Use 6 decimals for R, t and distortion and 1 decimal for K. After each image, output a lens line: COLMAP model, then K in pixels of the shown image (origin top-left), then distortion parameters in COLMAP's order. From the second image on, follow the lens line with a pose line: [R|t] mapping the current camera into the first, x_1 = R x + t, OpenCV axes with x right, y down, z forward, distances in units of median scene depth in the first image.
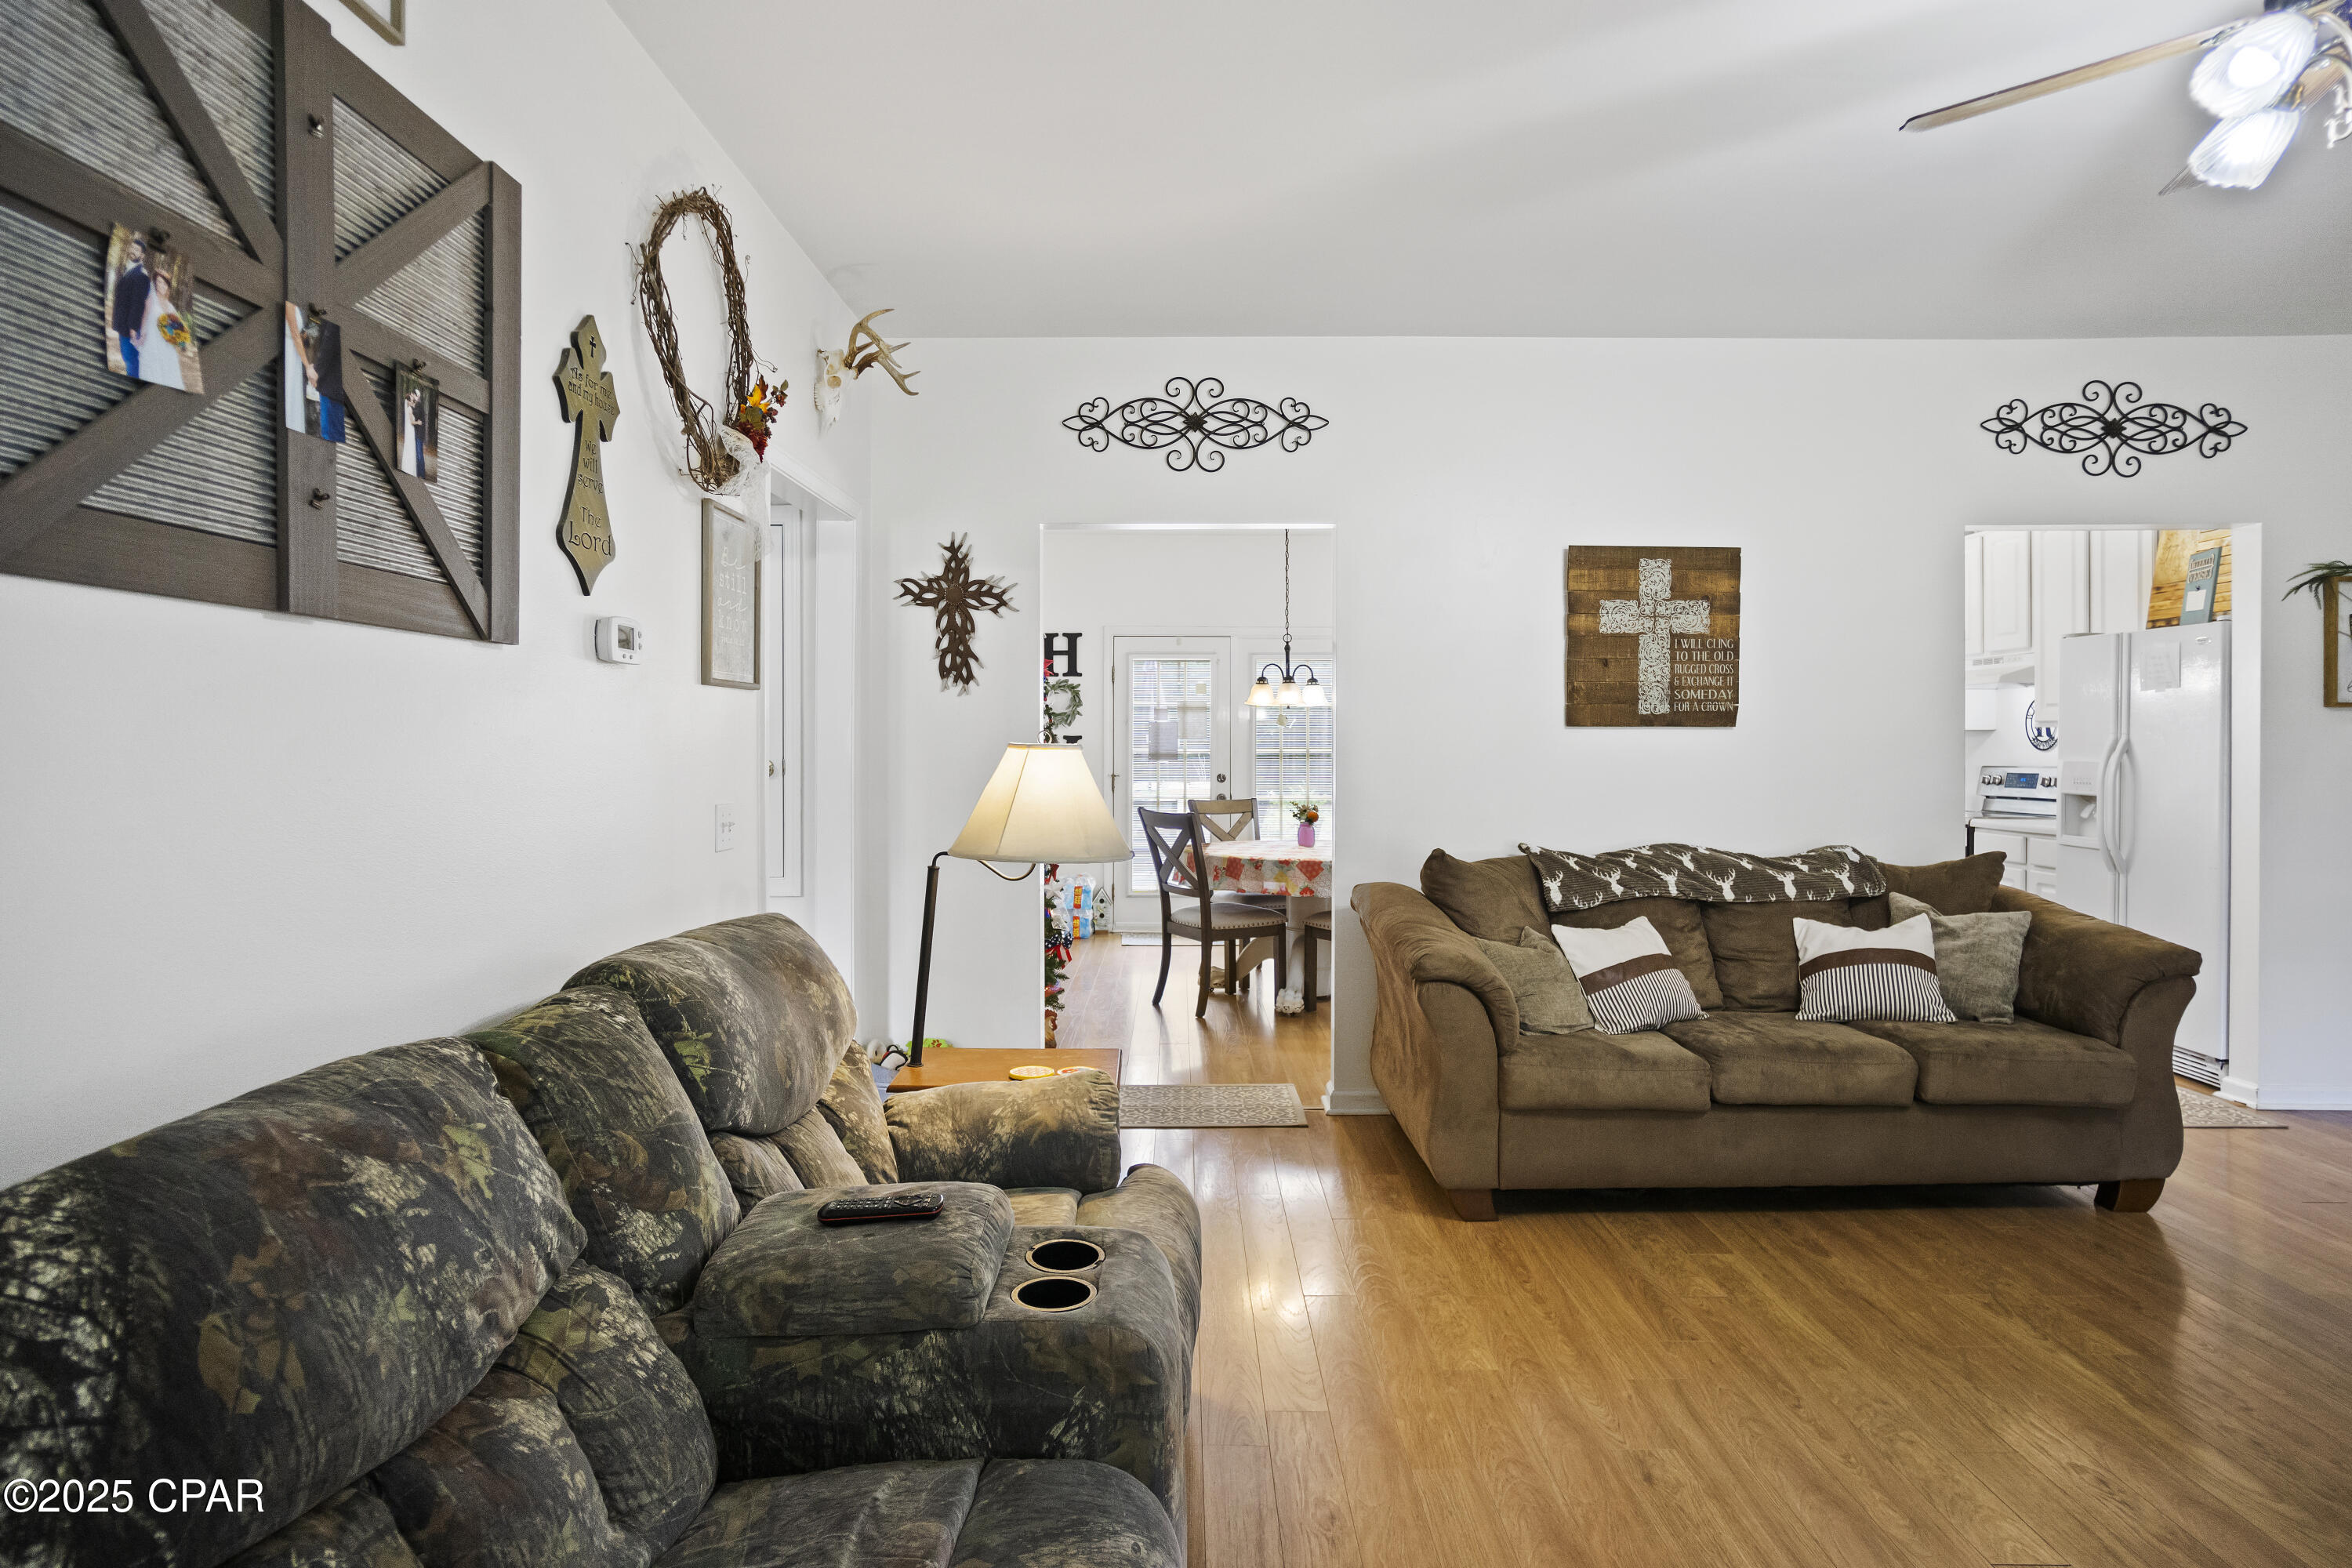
lens RADIAL K [[1280.8, 0, 1166.4], [0, 1280.8, 743.7], [0, 0, 1]] dist [-0.060977, 0.045746]
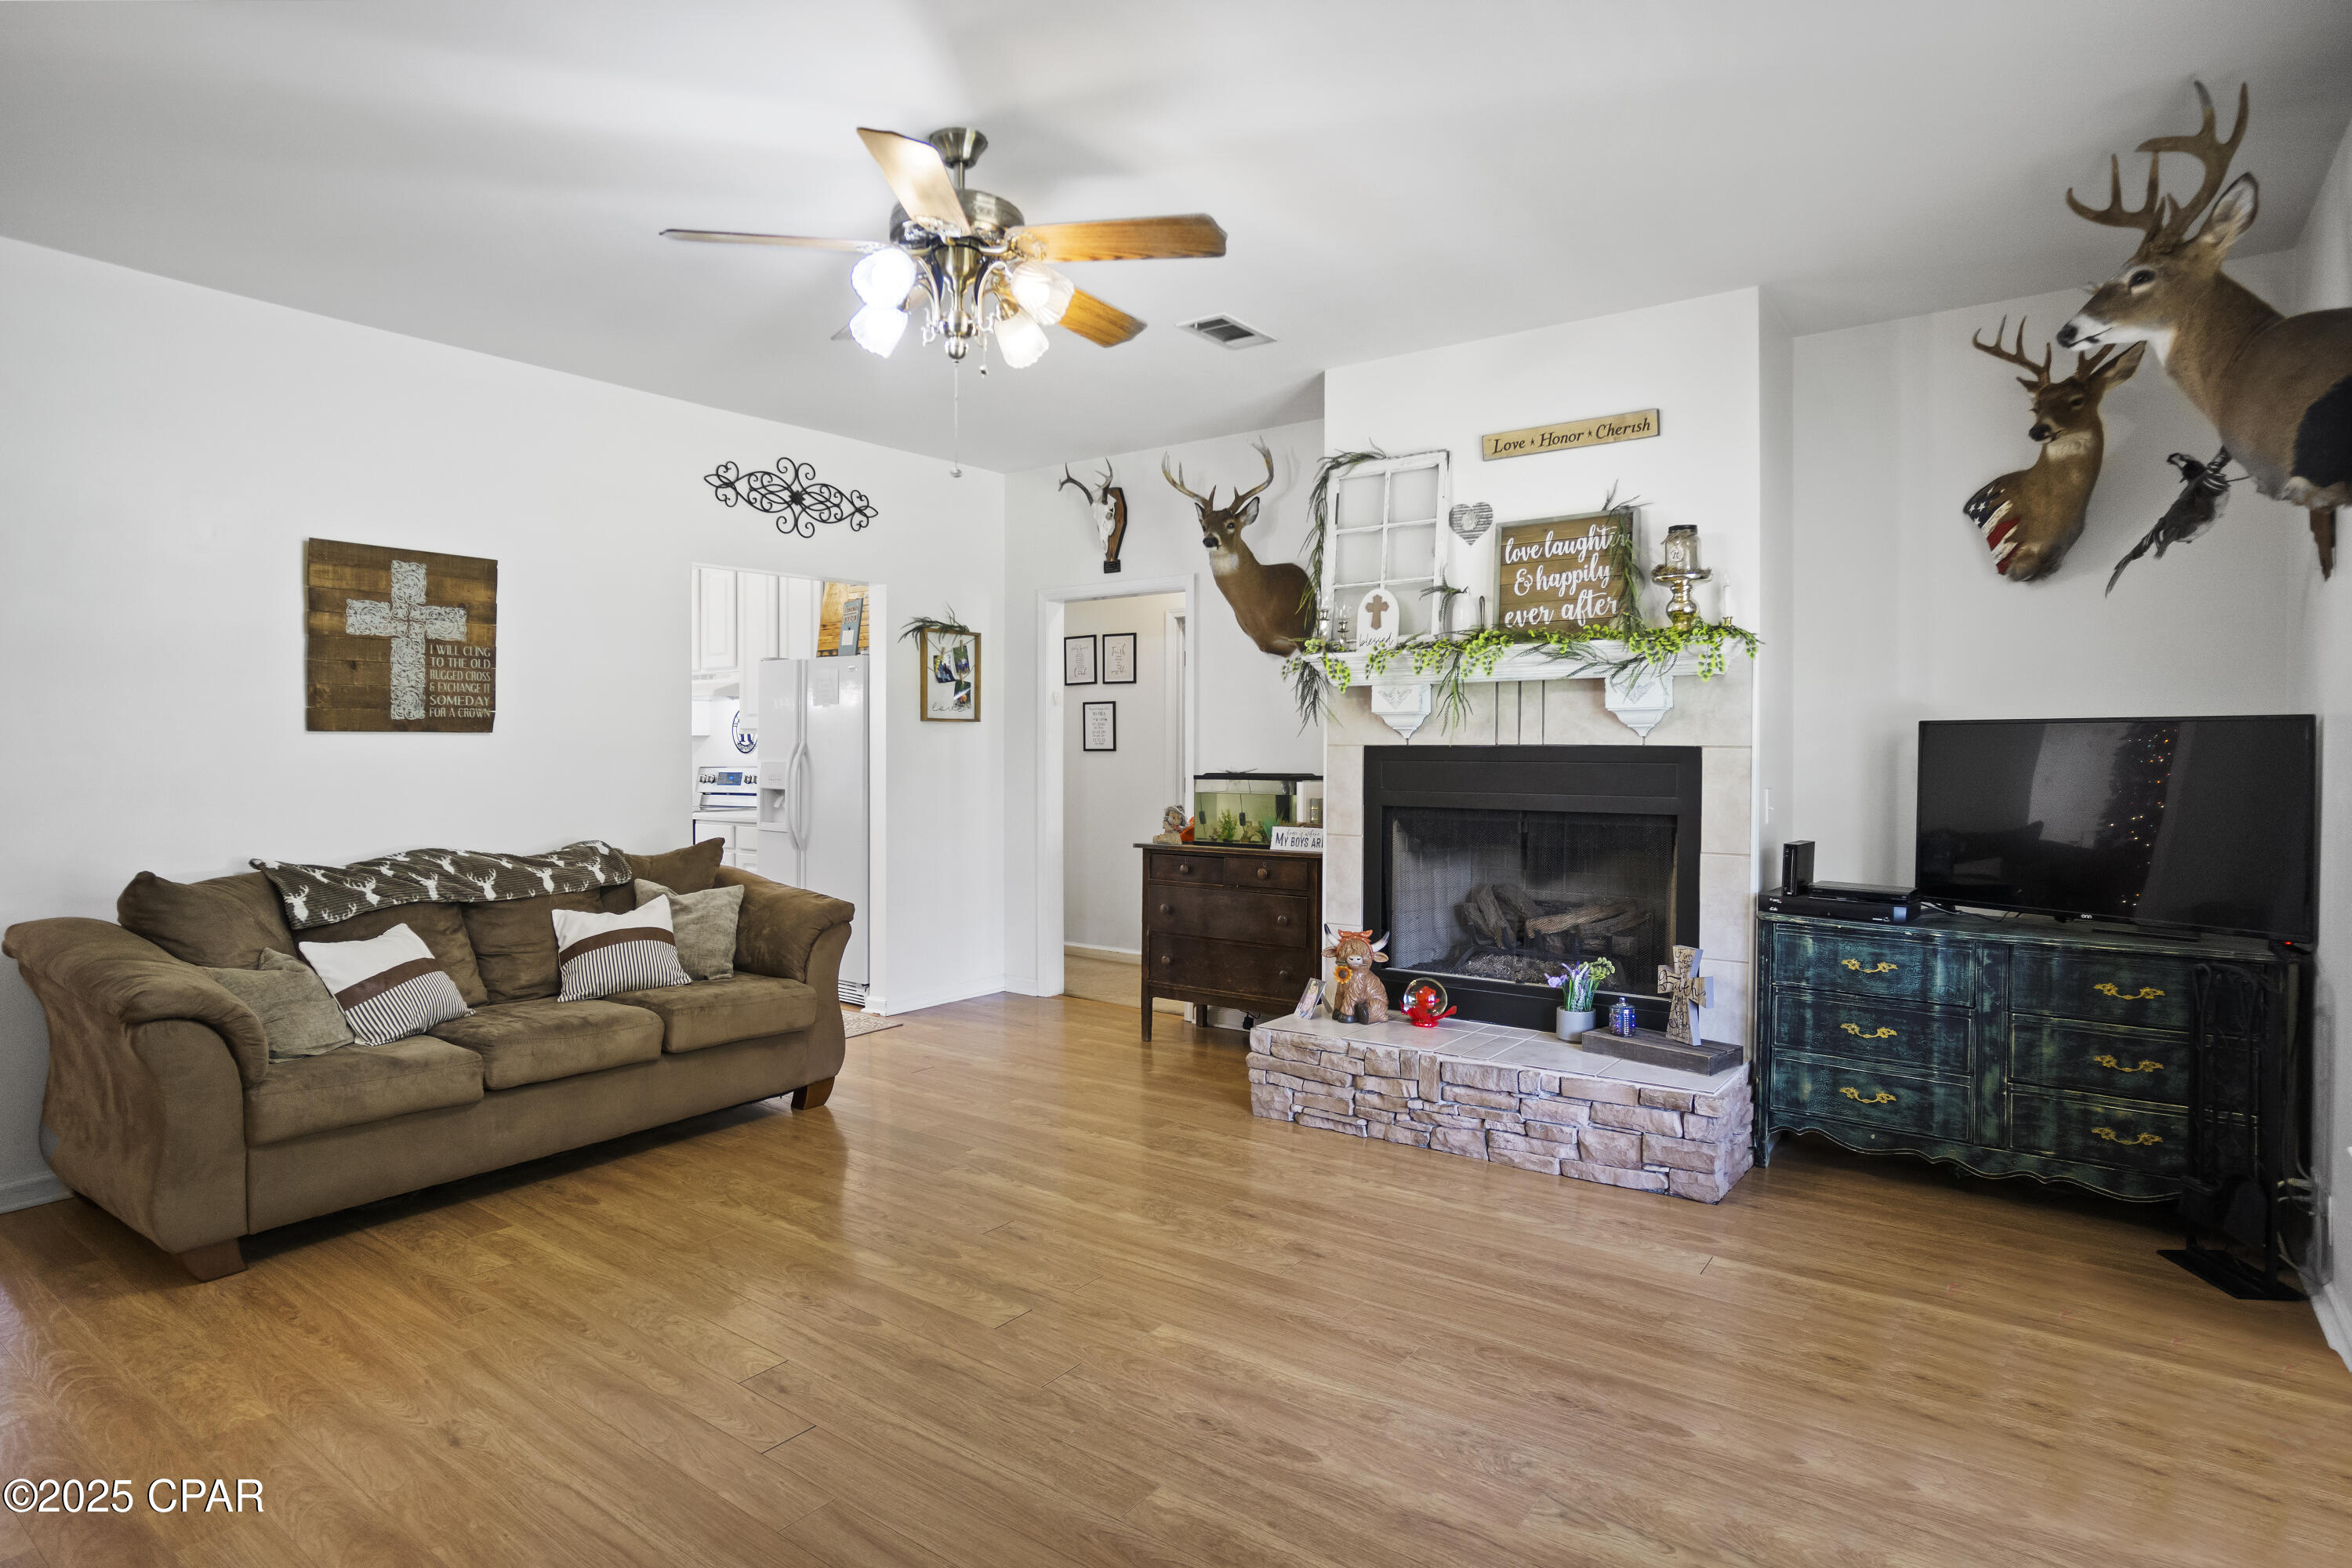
lens RADIAL K [[1280.8, 0, 1166.4], [0, 1280.8, 743.7], [0, 0, 1]] dist [-0.060977, 0.045746]
pose [[0.592443, -0.000885, 0.805612, -0.065026], [0.003310, 0.999994, -0.001335, -0.001143], [-0.805606, 0.003458, 0.592442, -0.065408]]
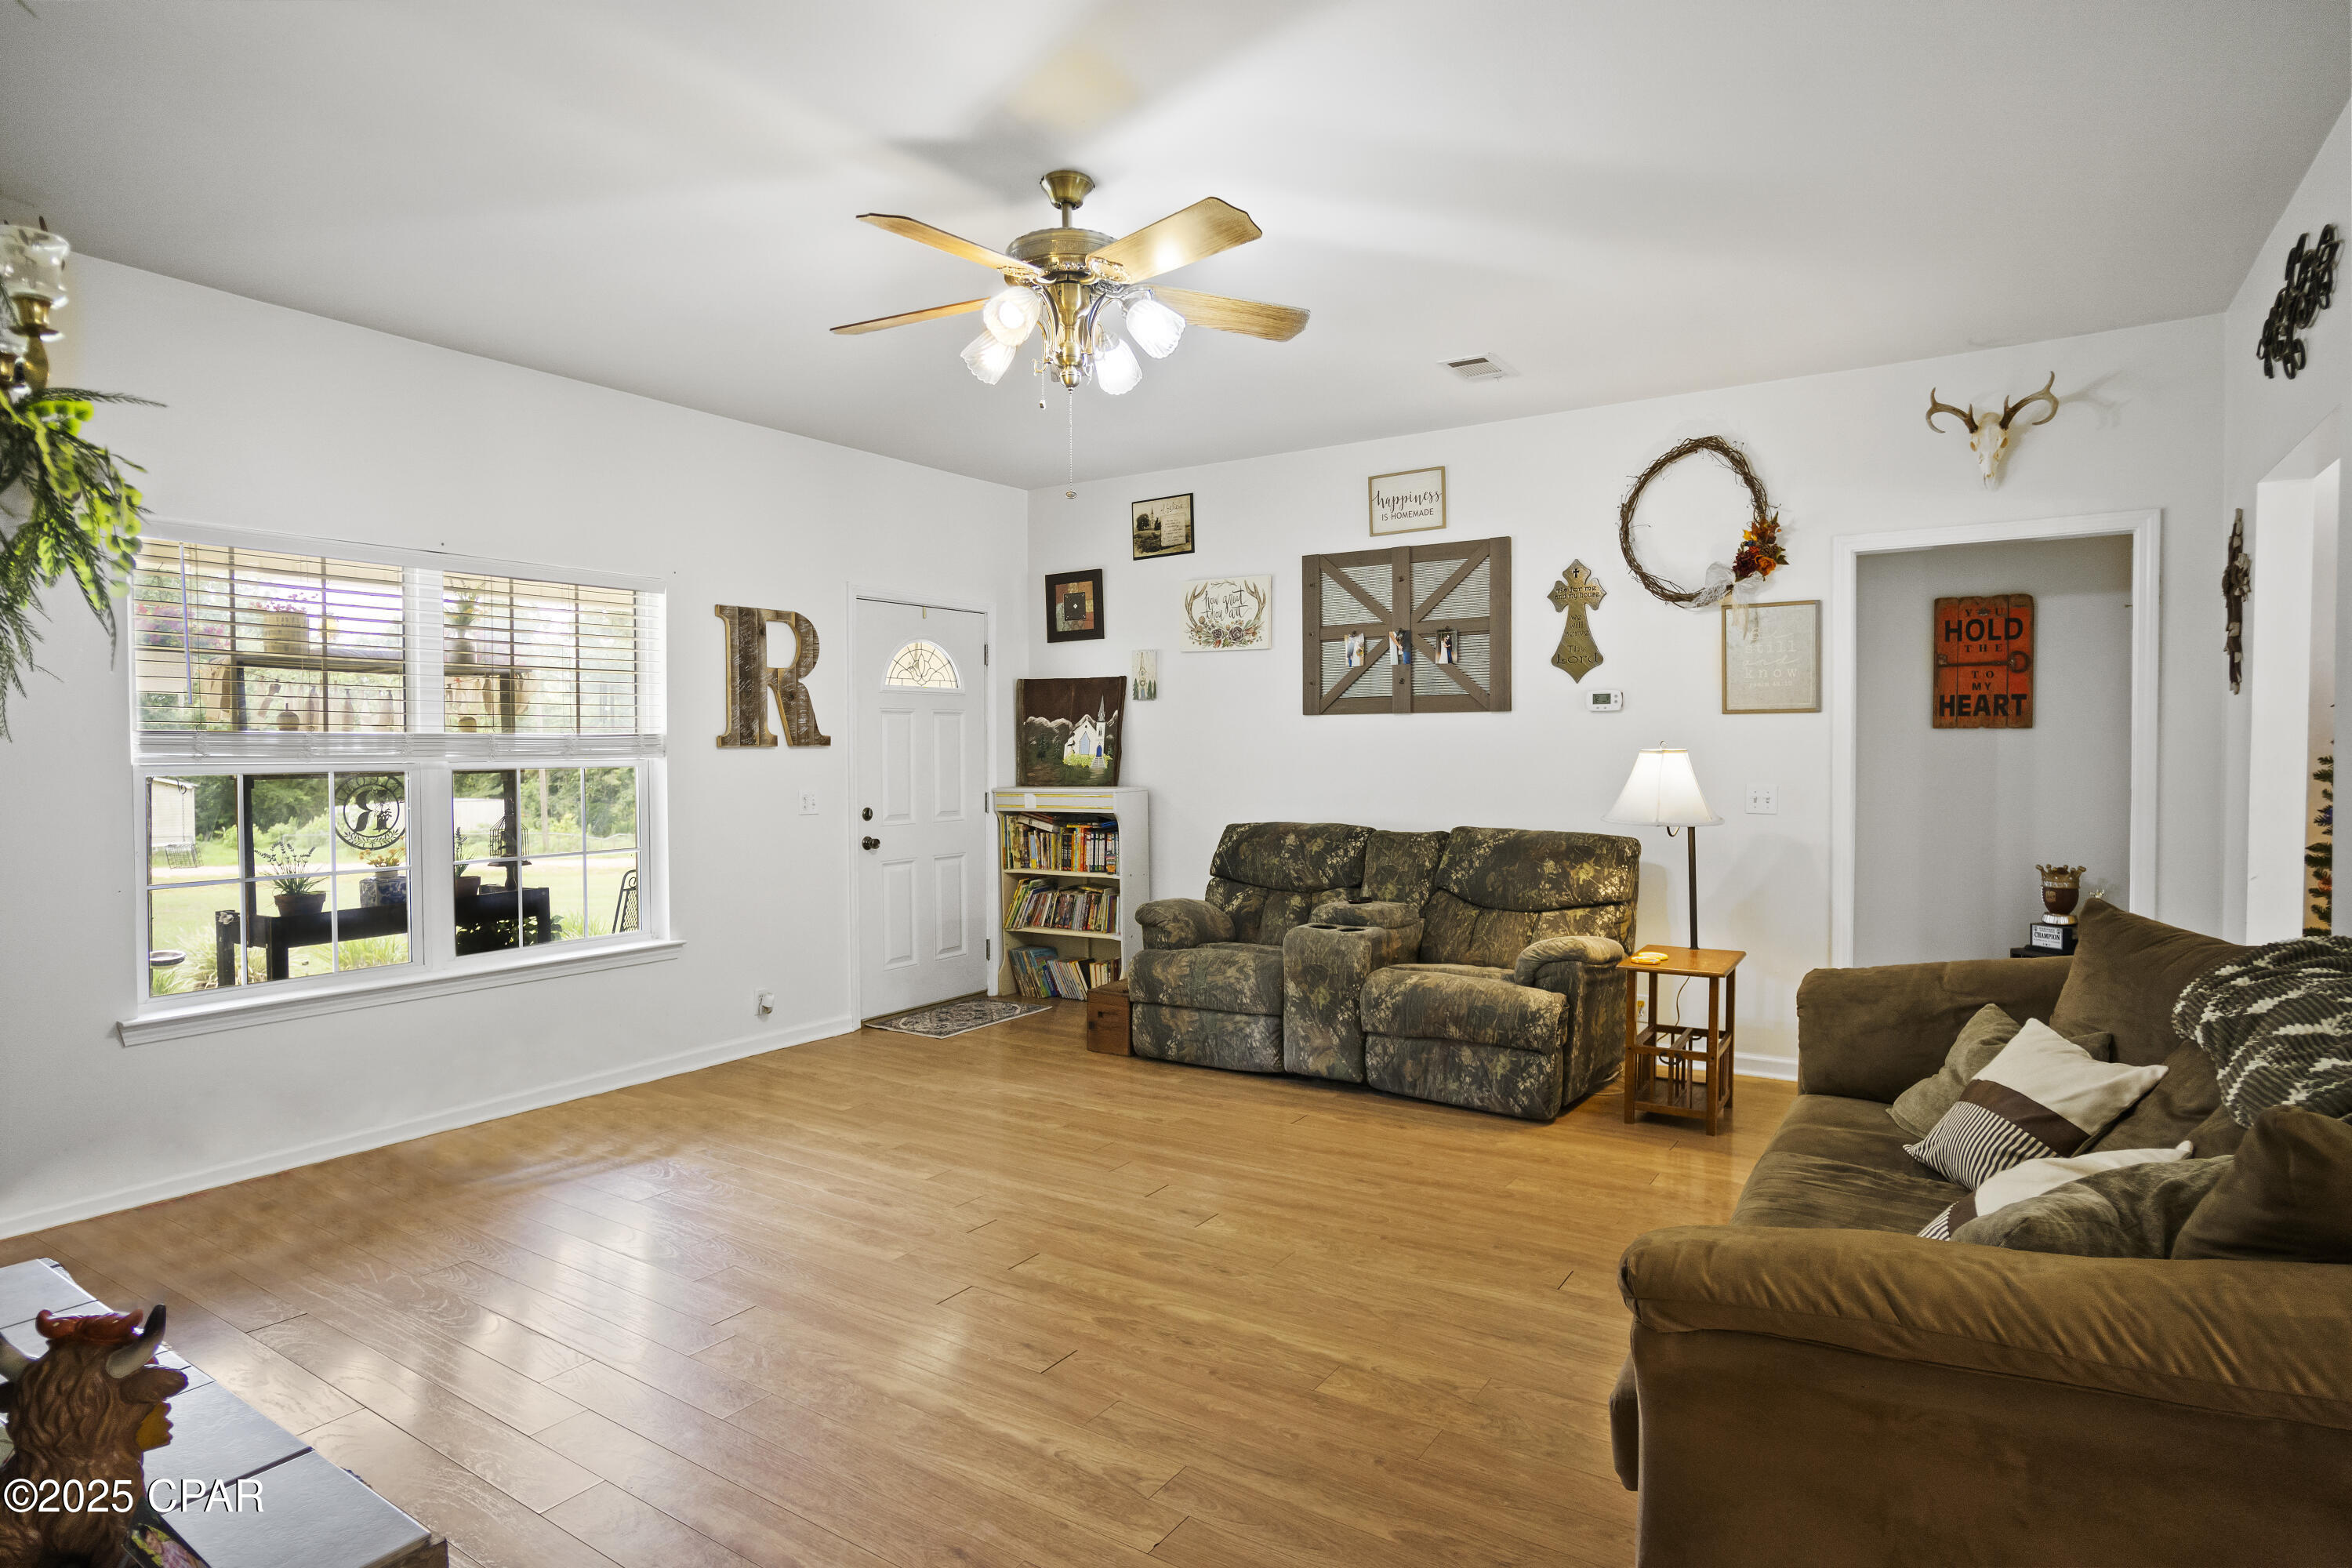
lens RADIAL K [[1280.8, 0, 1166.4], [0, 1280.8, 743.7], [0, 0, 1]] dist [-0.060977, 0.045746]
pose [[-0.545354, 0.004849, -0.838192, 1.258011], [0.005511, 0.999982, 0.002199, -0.010598], [0.838188, -0.003420, -0.545371, 1.096583]]
